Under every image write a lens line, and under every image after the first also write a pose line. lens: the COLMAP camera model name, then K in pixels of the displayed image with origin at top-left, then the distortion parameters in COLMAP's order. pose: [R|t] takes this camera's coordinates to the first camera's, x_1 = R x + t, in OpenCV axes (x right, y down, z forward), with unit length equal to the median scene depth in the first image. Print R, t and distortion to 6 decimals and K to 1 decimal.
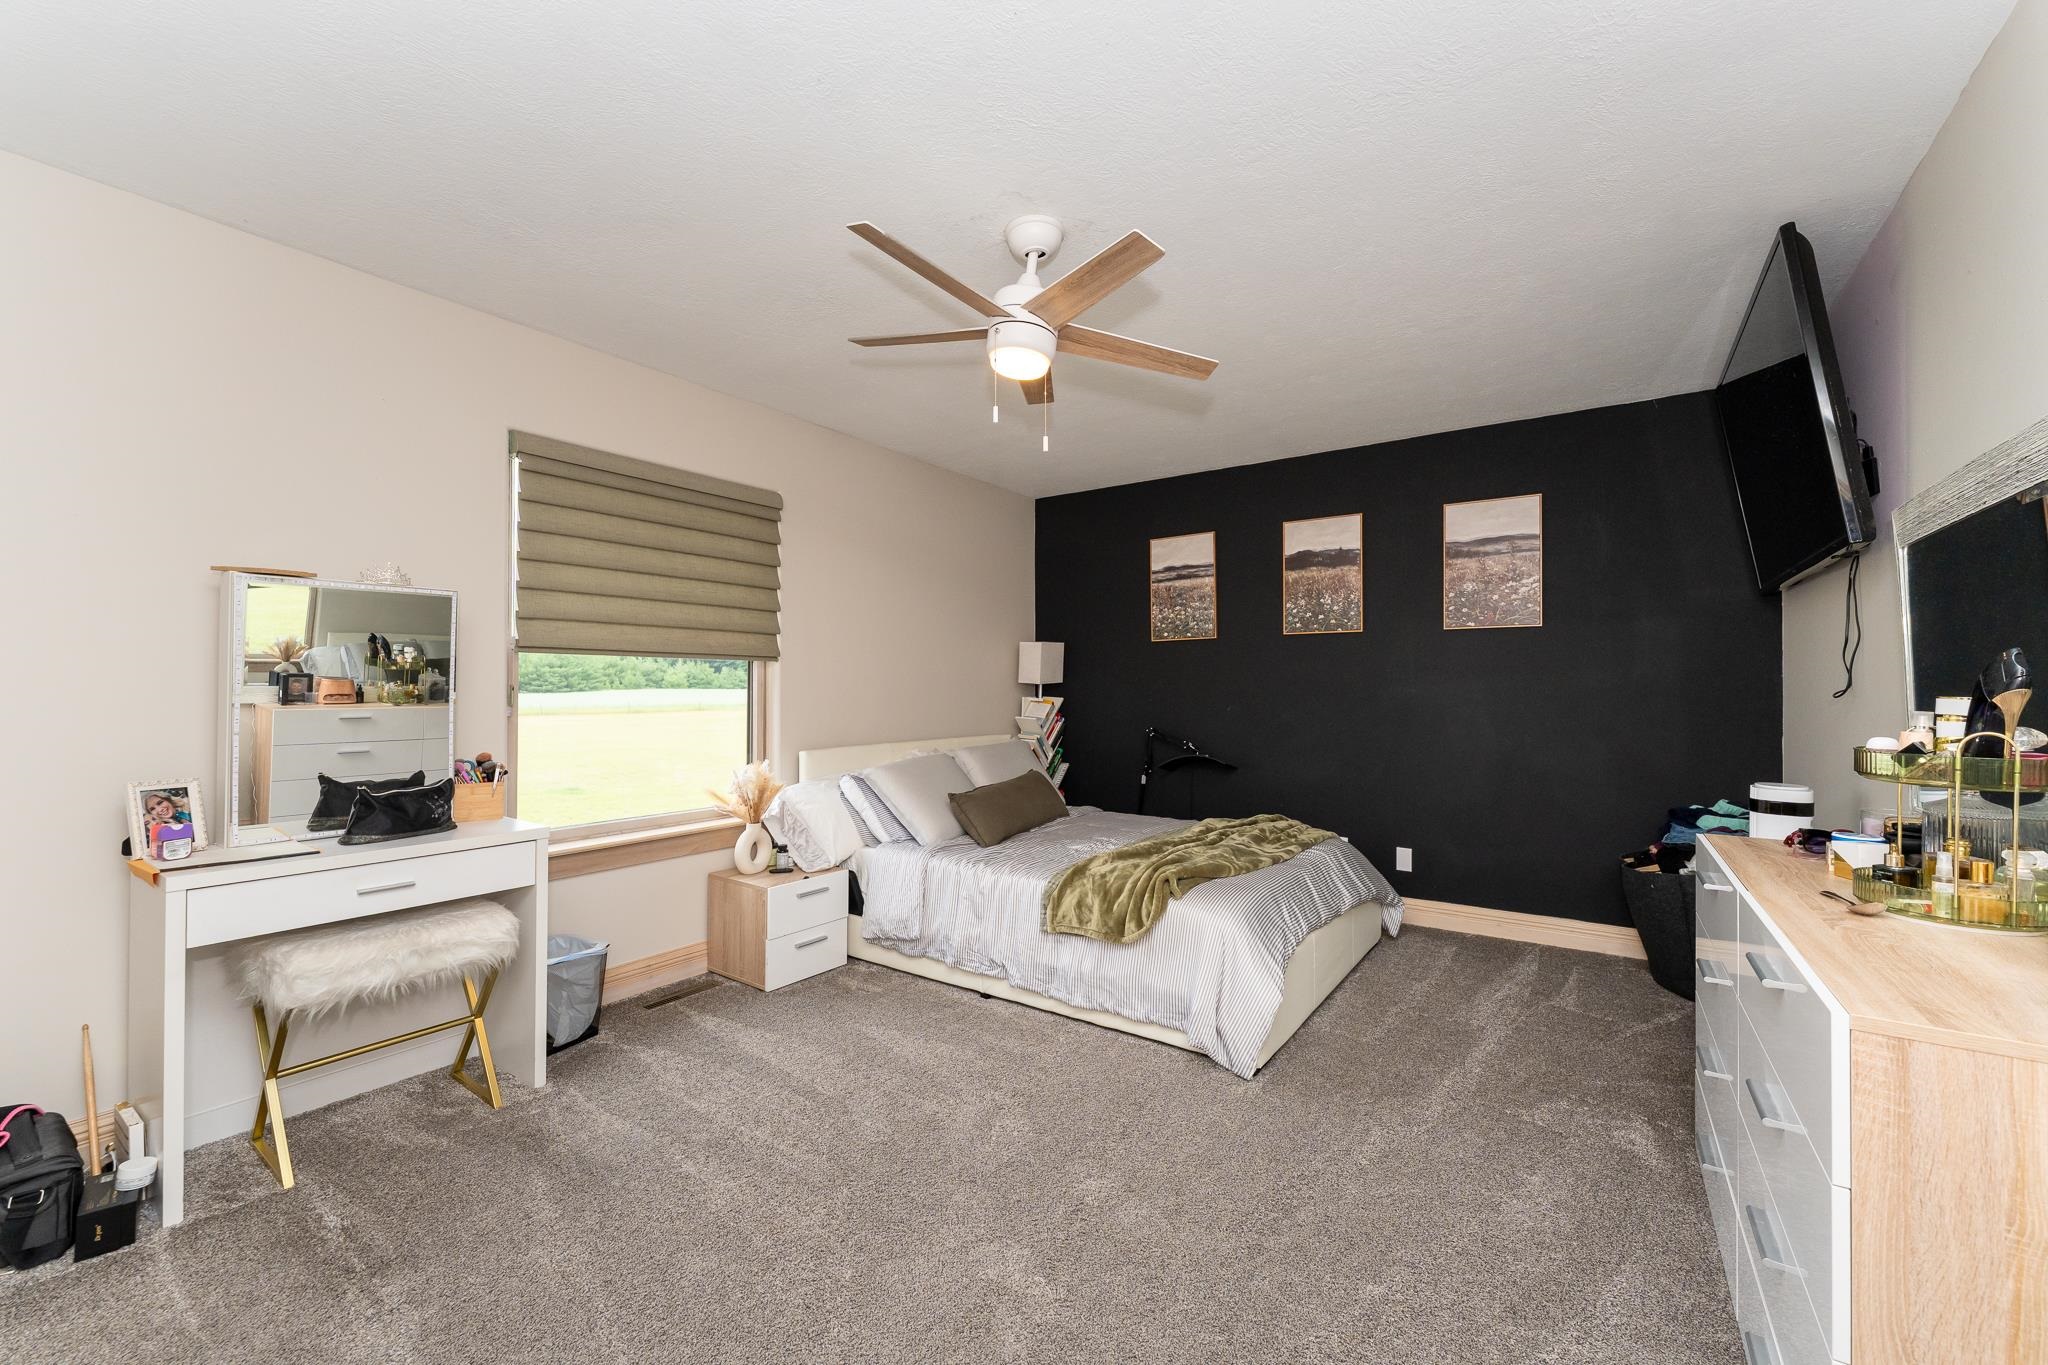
lens RADIAL K [[816.3, 0, 1024.6], [0, 816.3, 684.1], [0, 0, 1]] dist [-0.001749, -0.000904]
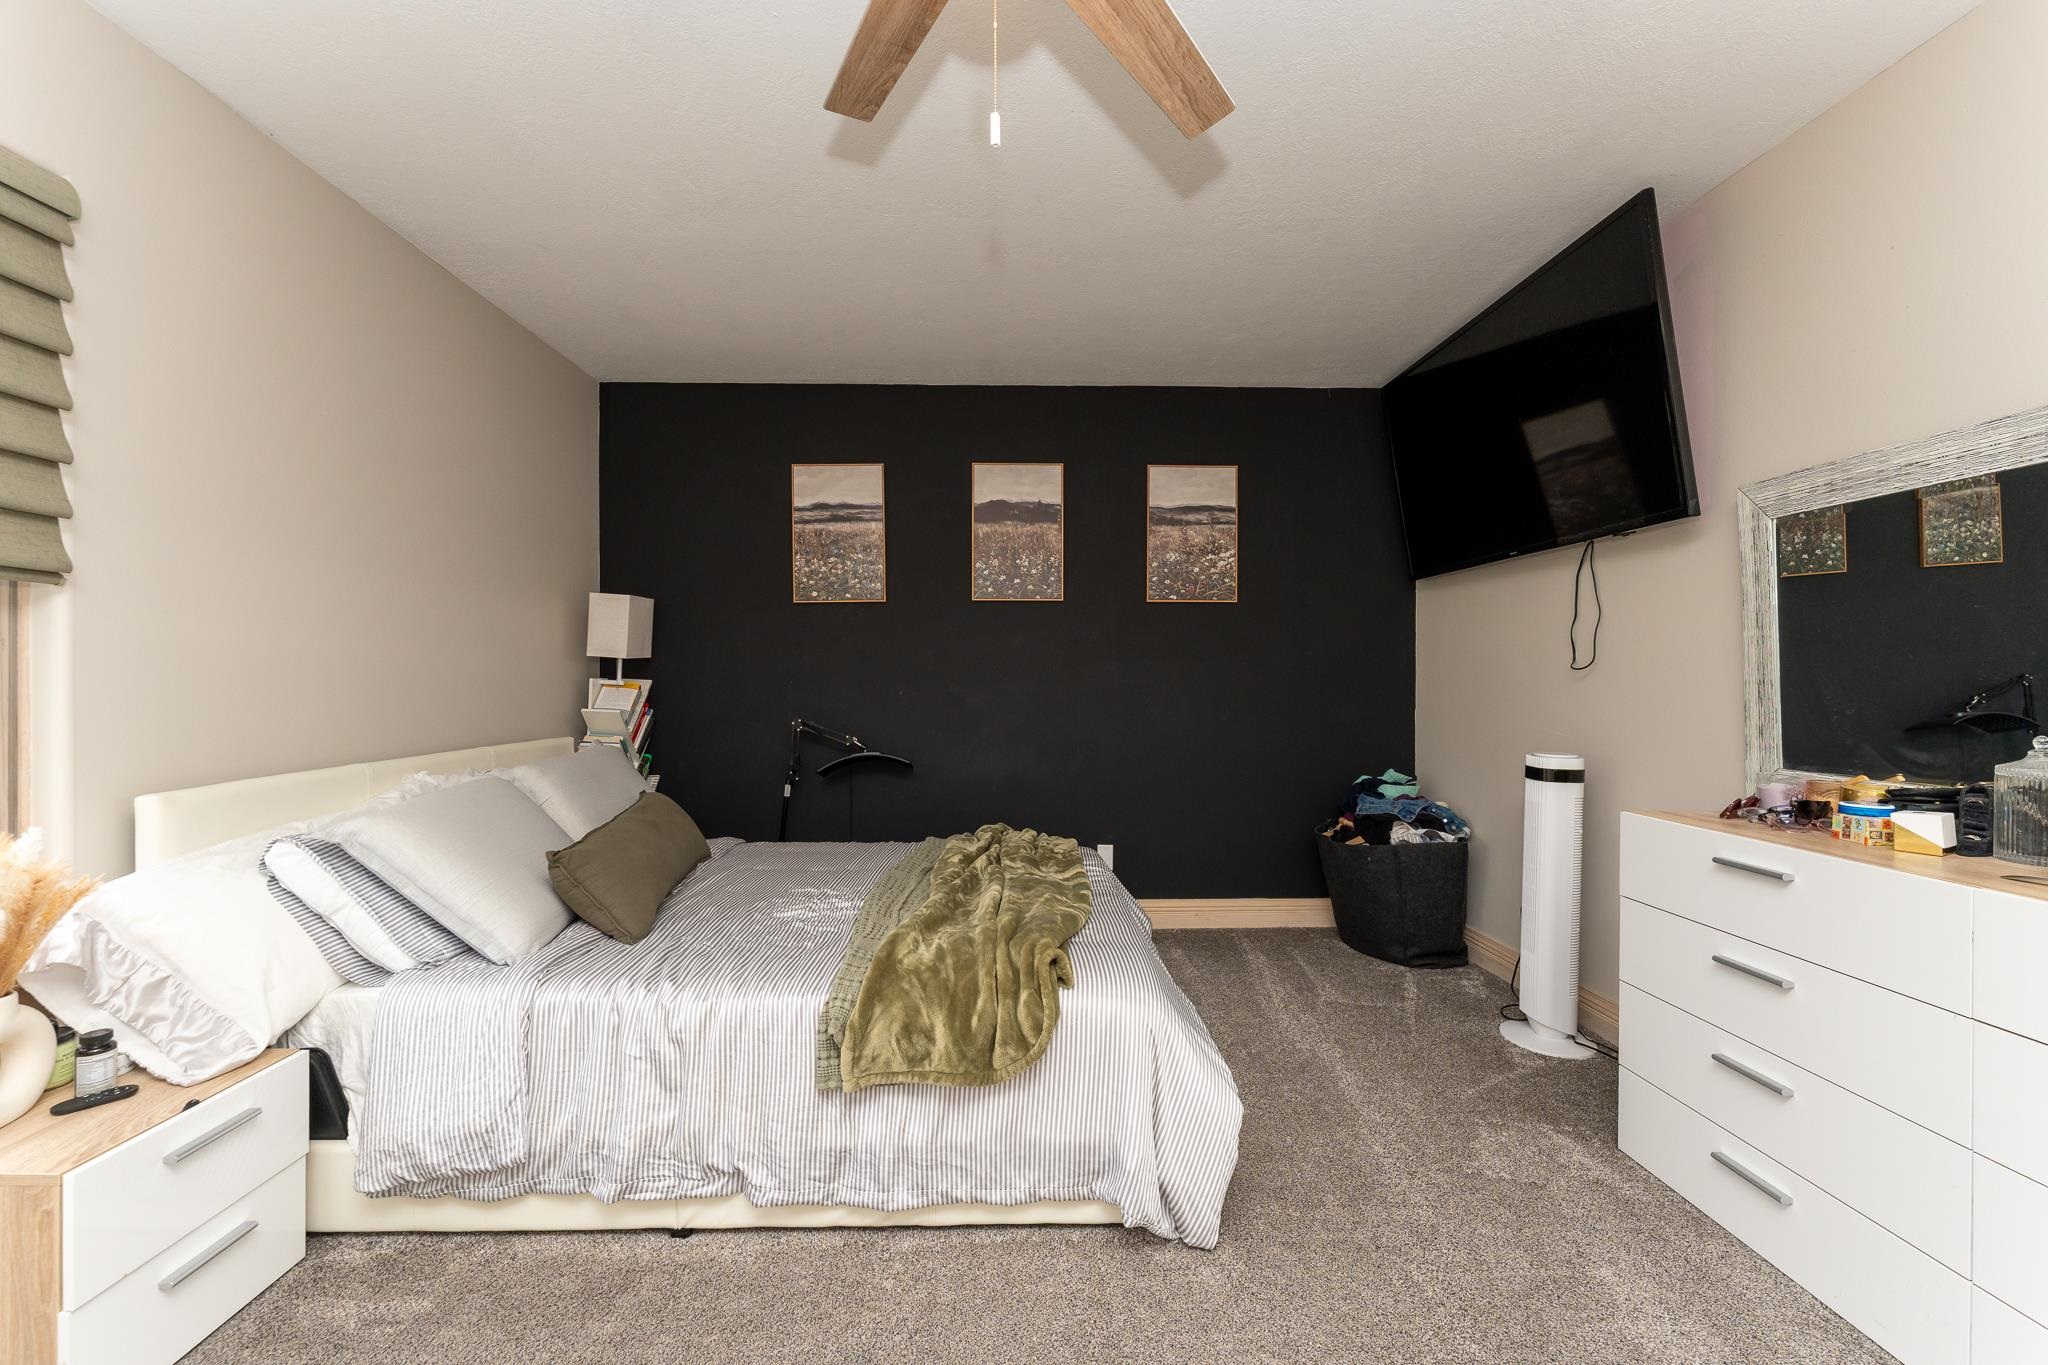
lens RADIAL K [[816.3, 0, 1022.6], [0, 816.3, 682.1], [0, 0, 1]] dist [-0.001749, -0.000904]
pose [[0.804645, -0.003411, 0.593747, -0.159309], [-0.002154, 0.999960, 0.008663, 0.017297], [-0.593752, -0.008249, 0.804605, 0.387646]]
